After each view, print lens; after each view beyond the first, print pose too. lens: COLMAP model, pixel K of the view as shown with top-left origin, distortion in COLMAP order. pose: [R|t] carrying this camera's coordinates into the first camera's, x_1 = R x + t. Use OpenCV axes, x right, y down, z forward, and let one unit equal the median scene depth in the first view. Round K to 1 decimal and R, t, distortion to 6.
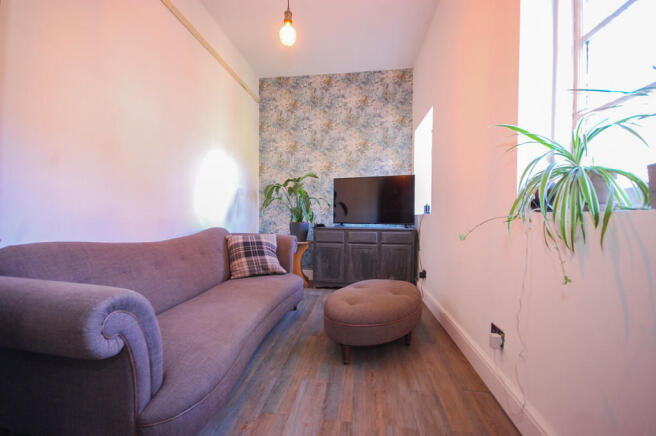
lens RADIAL K [[291.6, 0, 328.0], [0, 291.6, 218.0], [0, 0, 1]] dist [0.000490, 0.000023]
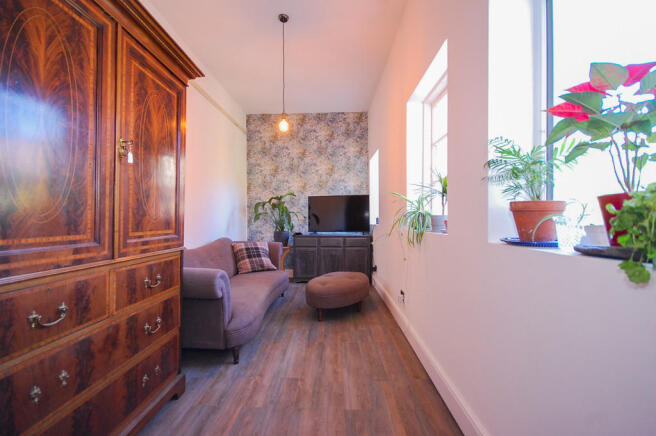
lens RADIAL K [[291.6, 0, 328.0], [0, 291.6, 218.0], [0, 0, 1]] dist [0.000490, 0.000023]
pose [[0.995182, -0.013127, 0.097164, -0.020846], [0.014418, 0.999817, -0.012597, -0.025468], [-0.096981, 0.013937, 0.995189, -0.291979]]
